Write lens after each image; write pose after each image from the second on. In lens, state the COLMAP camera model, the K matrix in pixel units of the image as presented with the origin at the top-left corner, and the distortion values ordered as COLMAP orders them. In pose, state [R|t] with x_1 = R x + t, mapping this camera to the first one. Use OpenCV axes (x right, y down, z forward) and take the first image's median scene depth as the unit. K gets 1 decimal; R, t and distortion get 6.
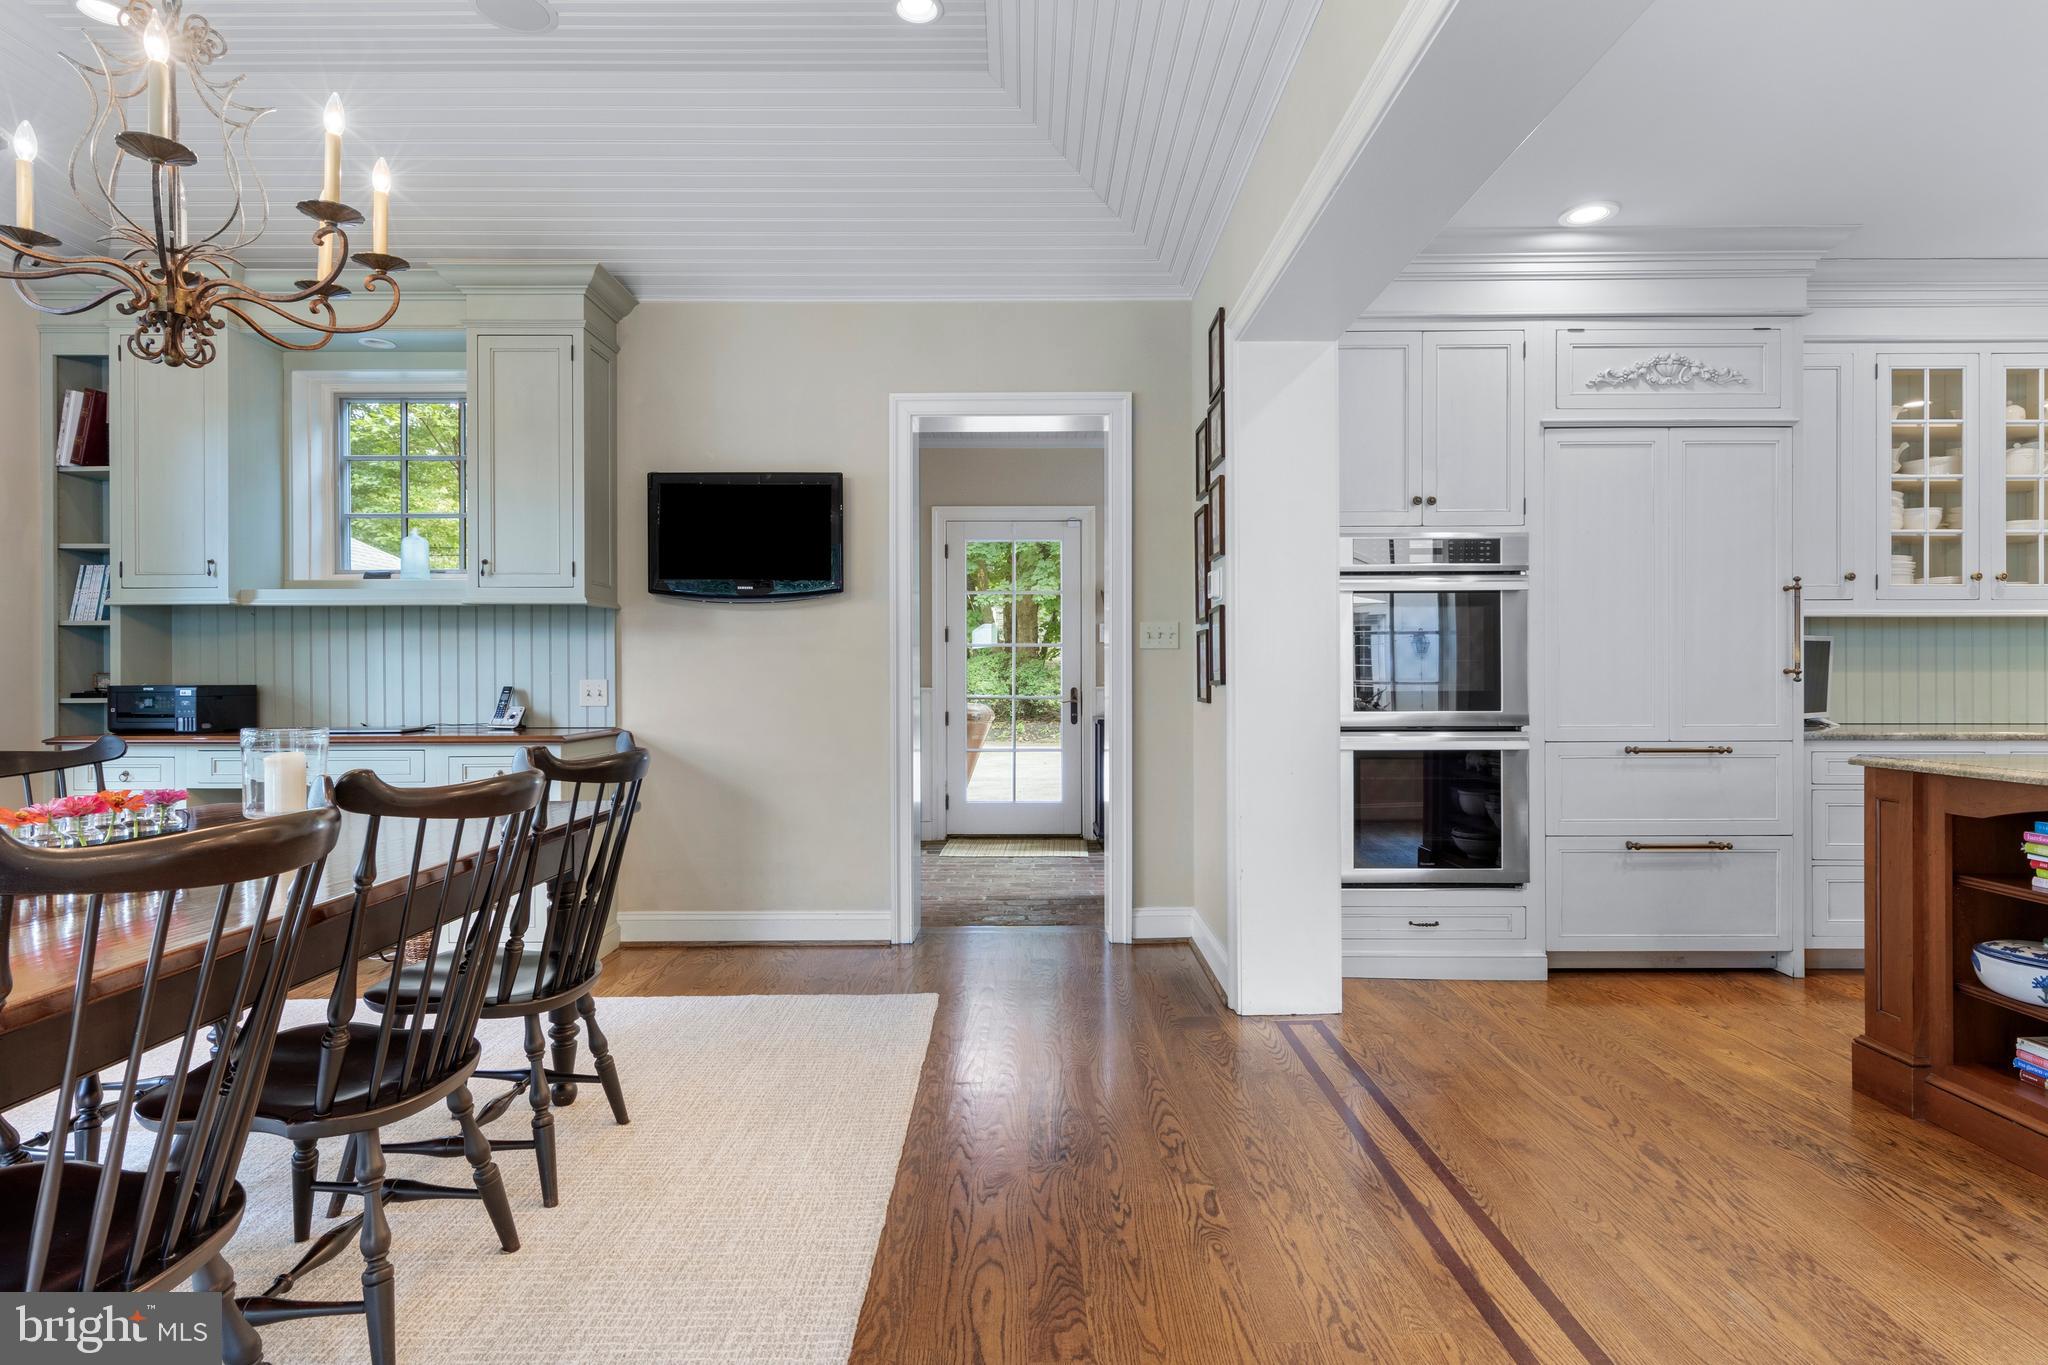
lens RADIAL K [[1034.2, 0, 1024.0], [0, 1034.2, 682.5], [0, 0, 1]] dist [0.005470, -0.001304]
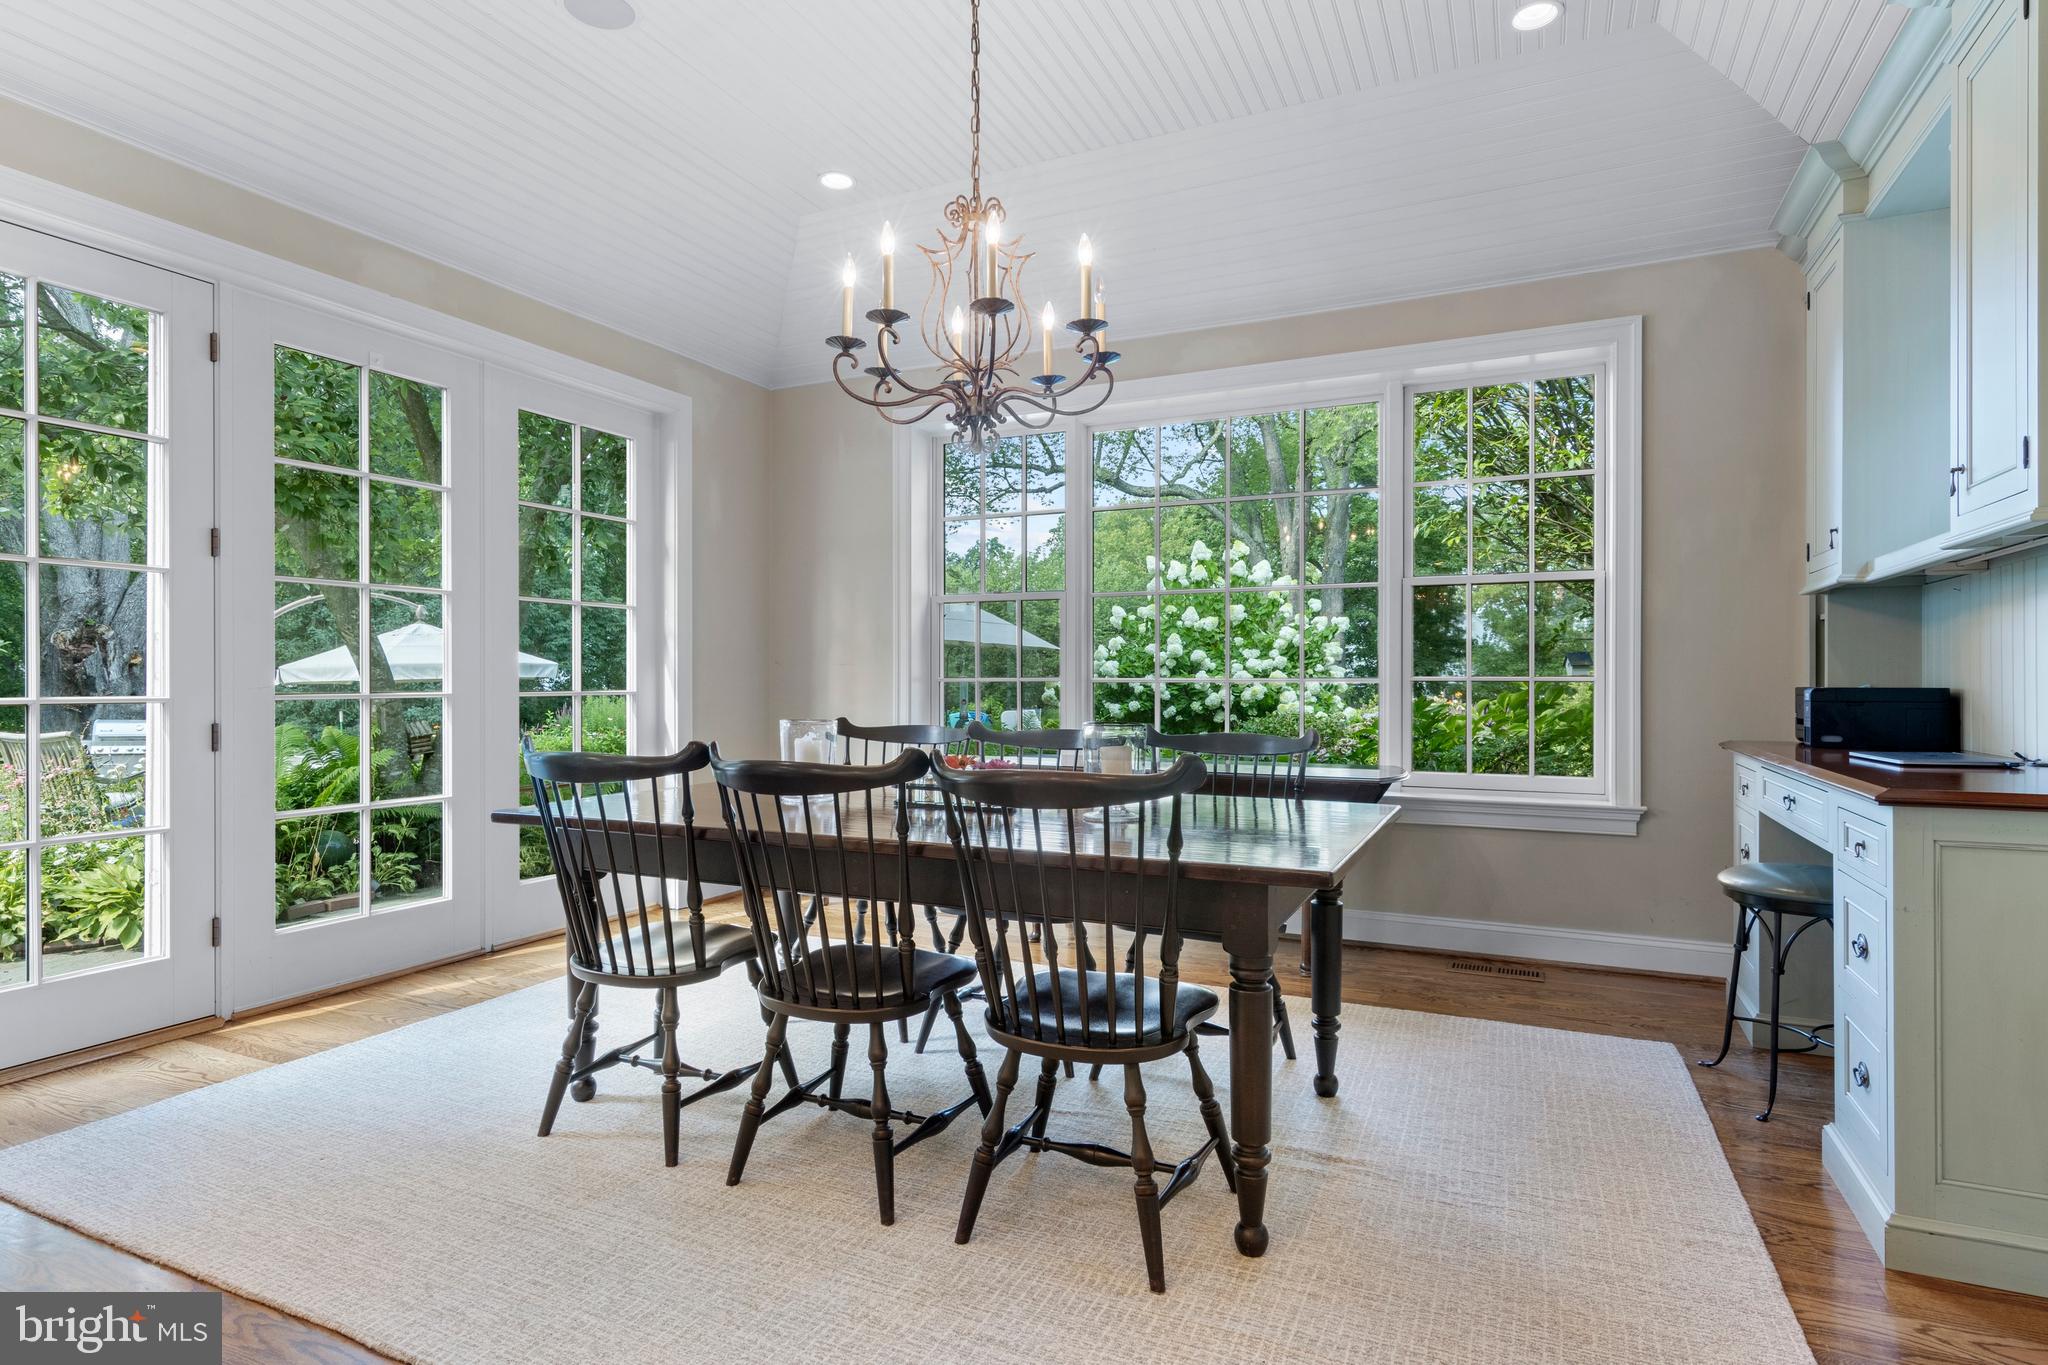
lens RADIAL K [[1070.4, 0, 1024.0], [0, 1070.4, 682.5], [0, 0, 1]] dist [0.003108, 0.000847]
pose [[-0.431834, 0.003801, -0.901945, 0.216099], [0.002499, 0.999992, 0.003018, -0.005075], [0.901950, -0.000950, -0.431840, 0.795609]]
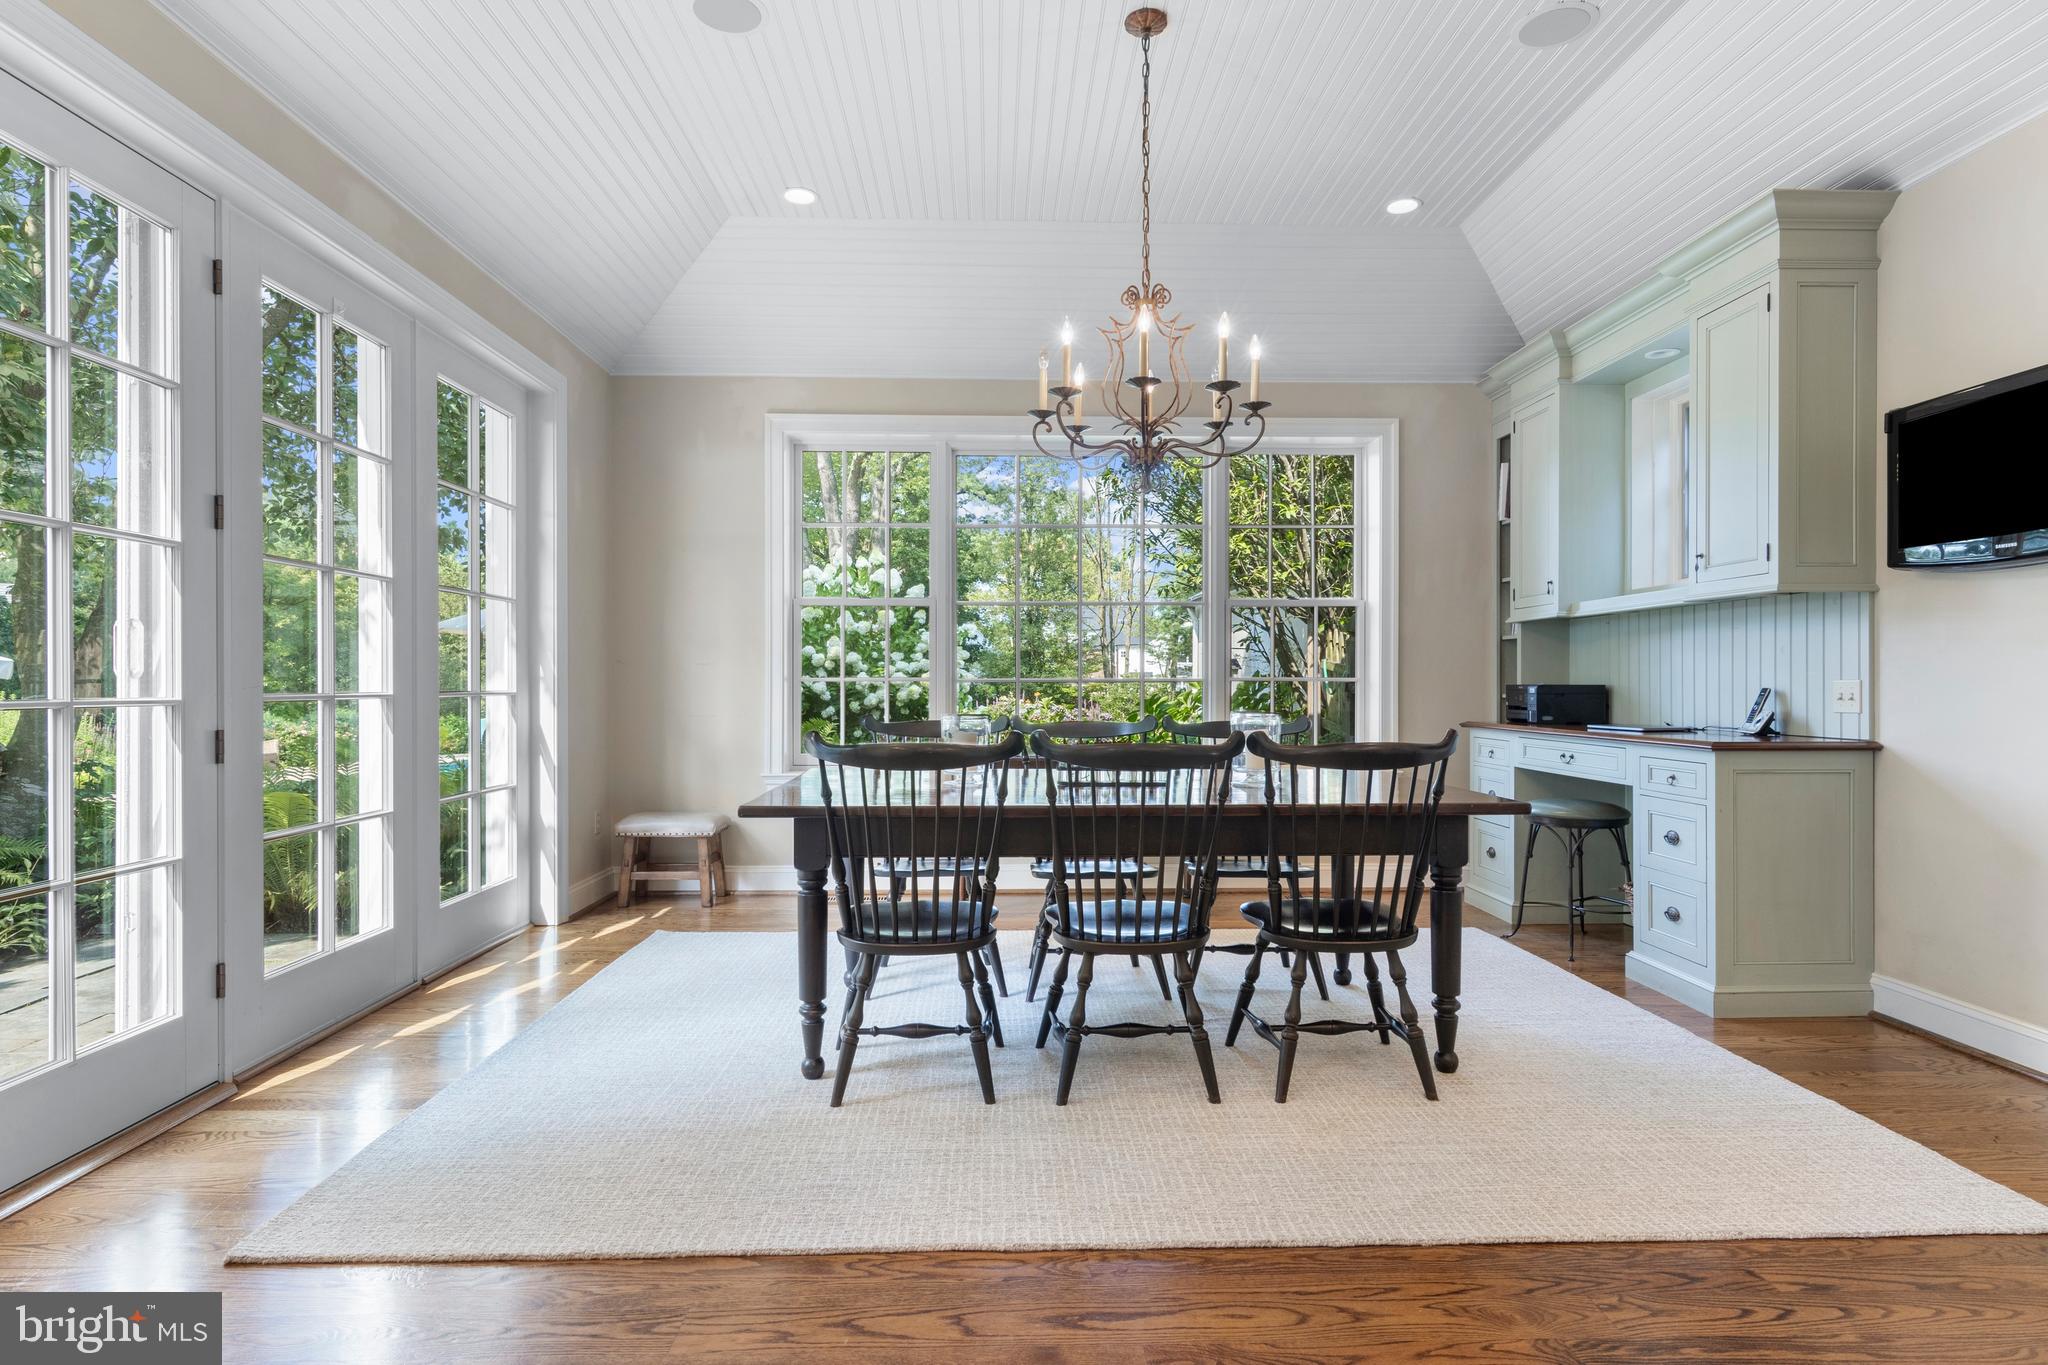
lens RADIAL K [[1070.4, 0, 1024.0], [0, 1070.4, 682.5], [0, 0, 1]] dist [0.003108, 0.000847]
pose [[0.023585, 0.001868, -0.999720, 0.447859], [0.001431, 0.999997, 0.001902, -0.003117], [0.999721, -0.001475, 0.023582, 0.358234]]
